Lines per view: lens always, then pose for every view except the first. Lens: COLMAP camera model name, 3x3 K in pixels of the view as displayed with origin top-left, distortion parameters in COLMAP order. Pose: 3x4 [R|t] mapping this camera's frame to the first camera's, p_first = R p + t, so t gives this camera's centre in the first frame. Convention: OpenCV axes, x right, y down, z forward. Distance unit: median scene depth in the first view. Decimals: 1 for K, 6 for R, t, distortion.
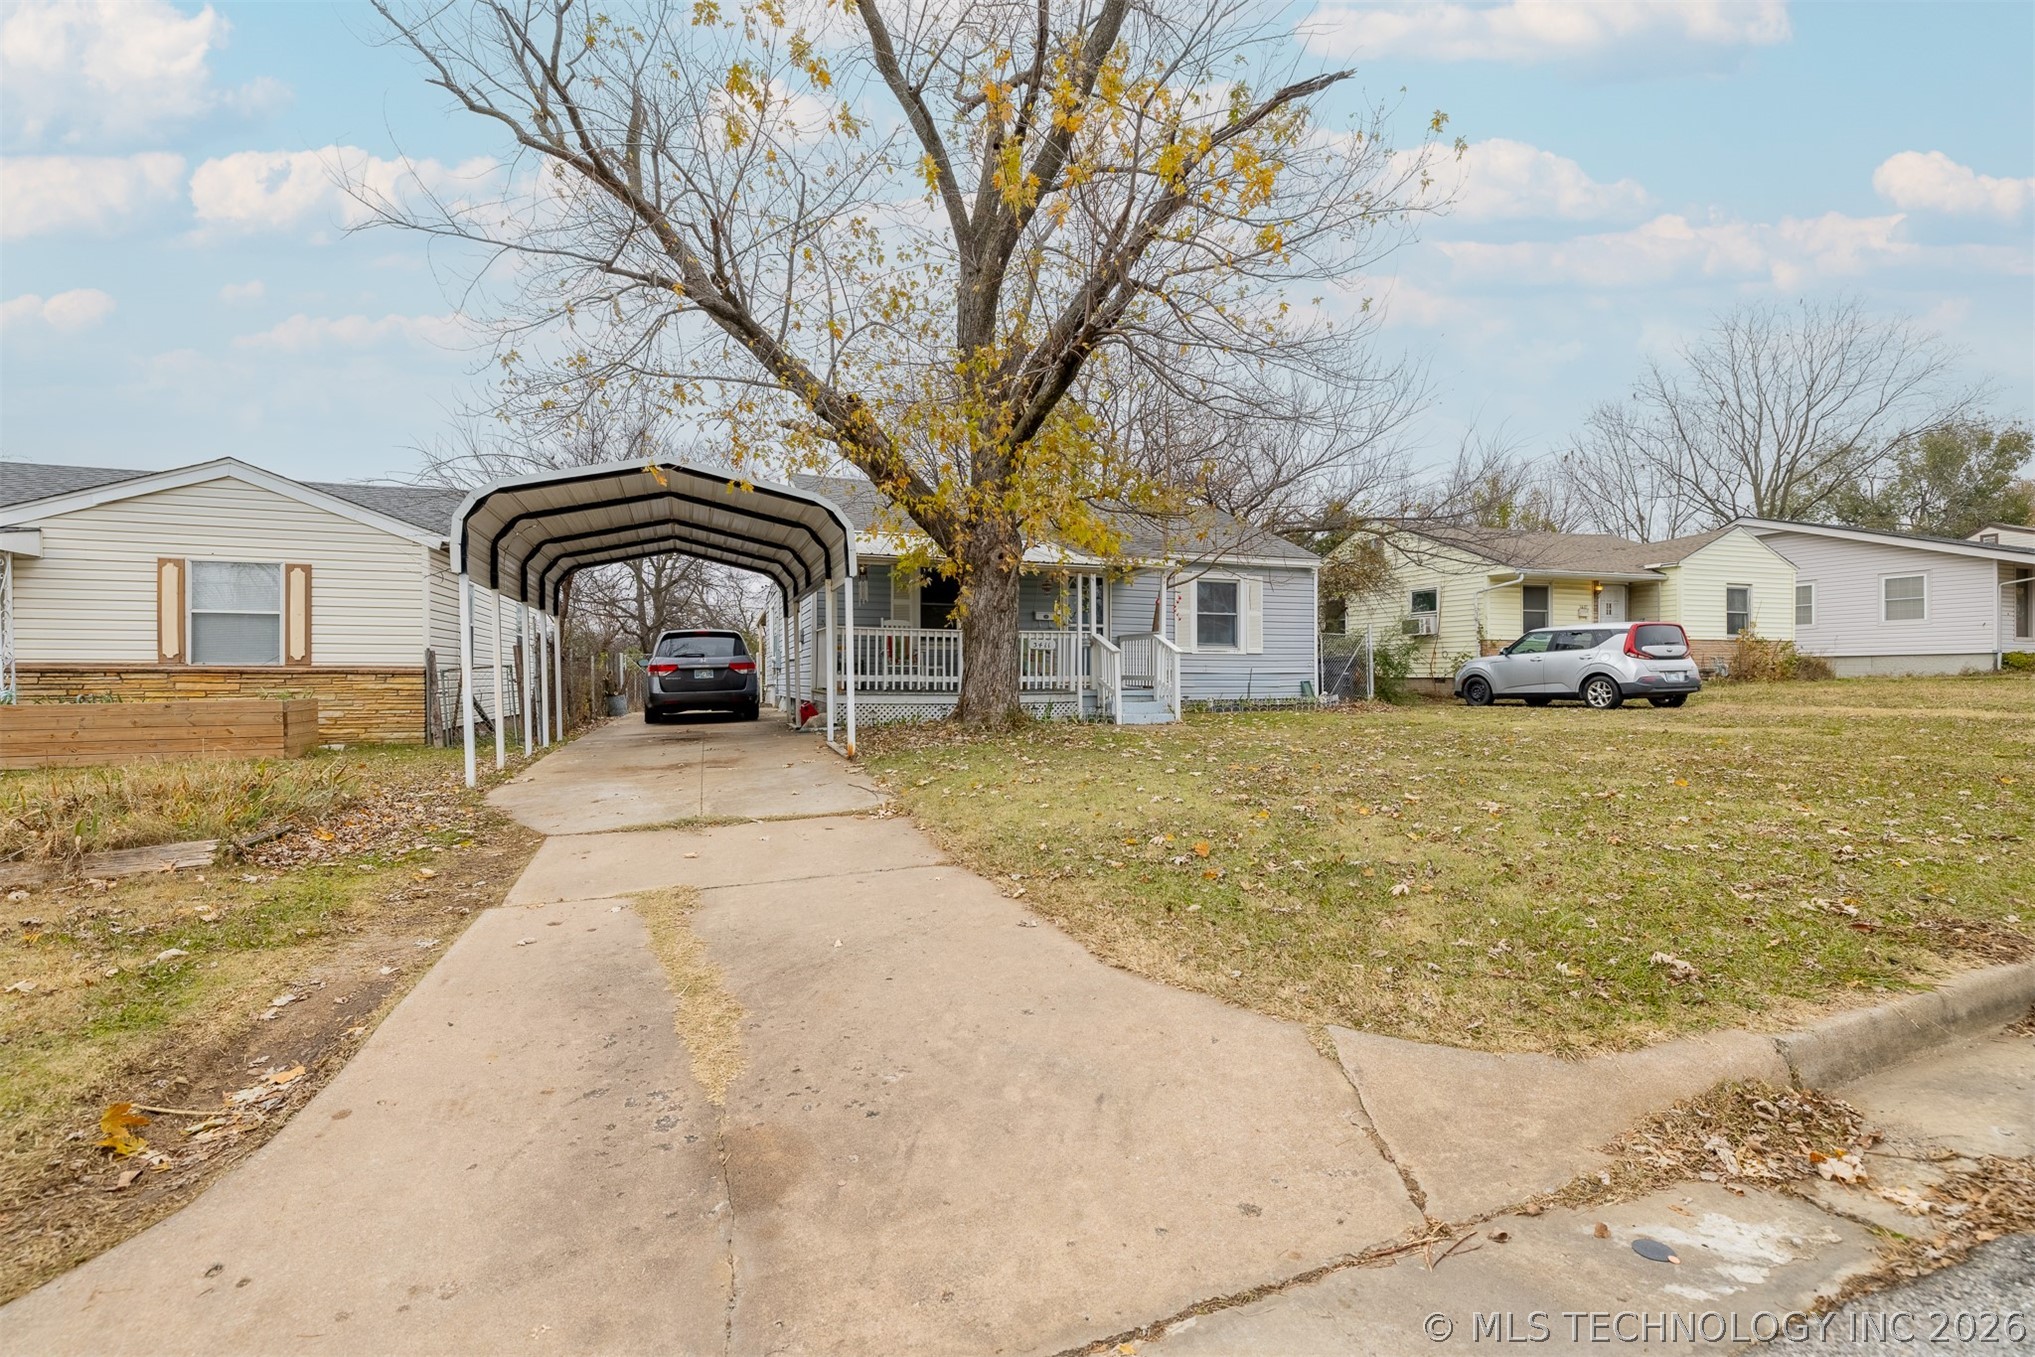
lens RADIAL K [[858.3, 0, 1019.9], [0, 858.3, 672.3], [0, 0, 1]] dist [0.000739, -0.000383]
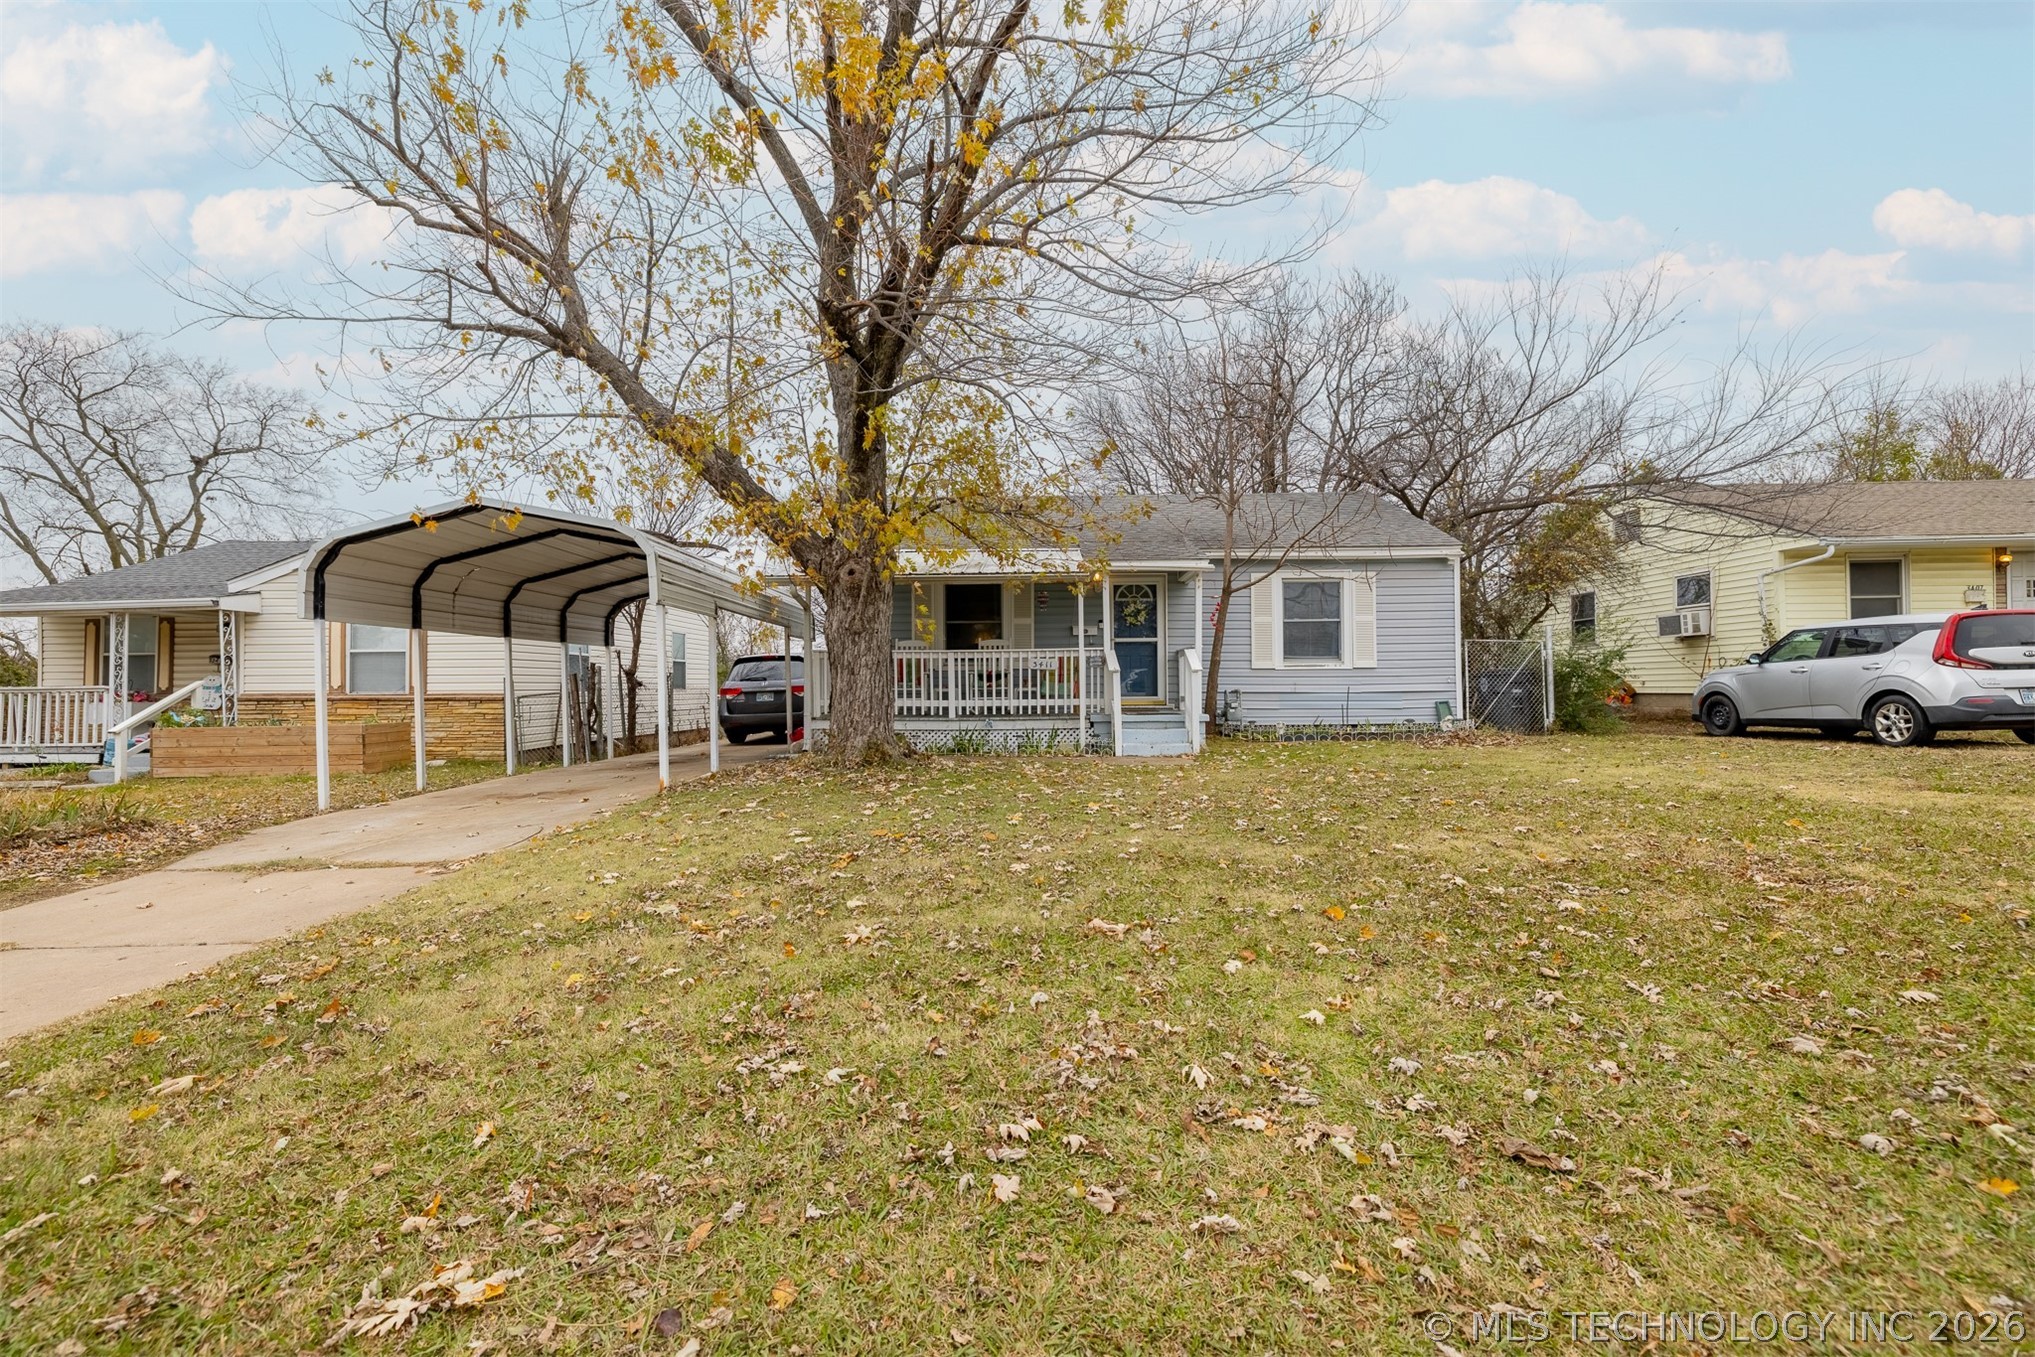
lens RADIAL K [[858.3, 0, 1016.9], [0, 858.3, 677.6], [0, 0, 1]] dist [0.000739, -0.000383]
pose [[0.929856, -0.011520, -0.367744, 0.290033], [0.009302, 0.999926, -0.007805, -0.010168], [0.367807, 0.003837, 0.929894, 0.141355]]
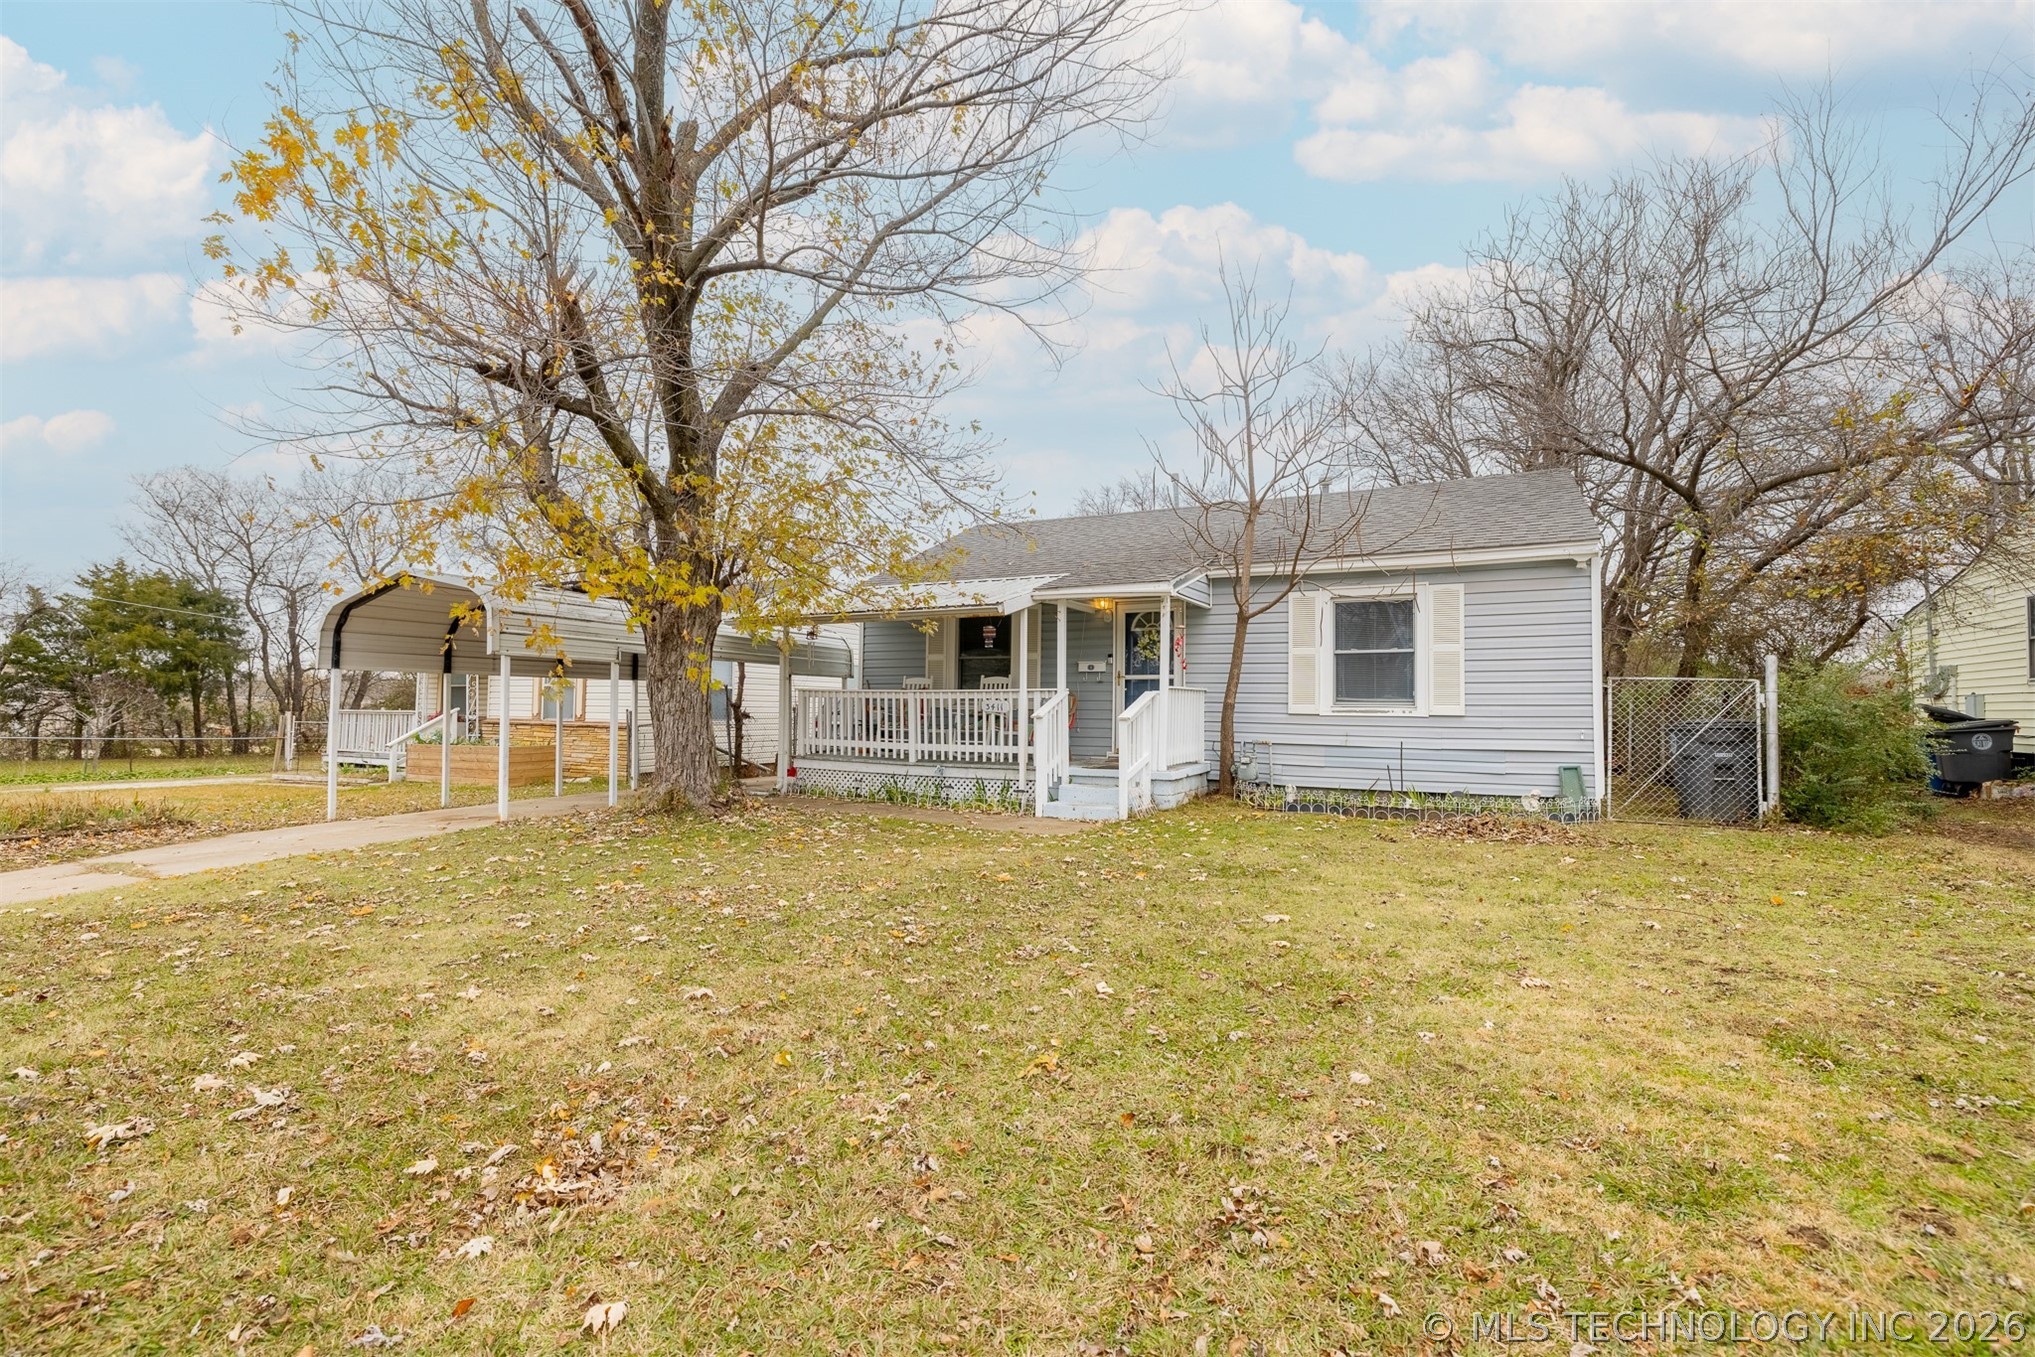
lens RADIAL K [[858.3, 0, 1024.3], [0, 858.3, 684.8], [0, 0, 1]] dist [0.000739, -0.000383]
pose [[0.675567, -0.016712, -0.737109, 0.558261], [-0.007715, 0.999528, -0.029733, -0.025414], [0.737258, 0.025773, 0.675120, 0.424625]]
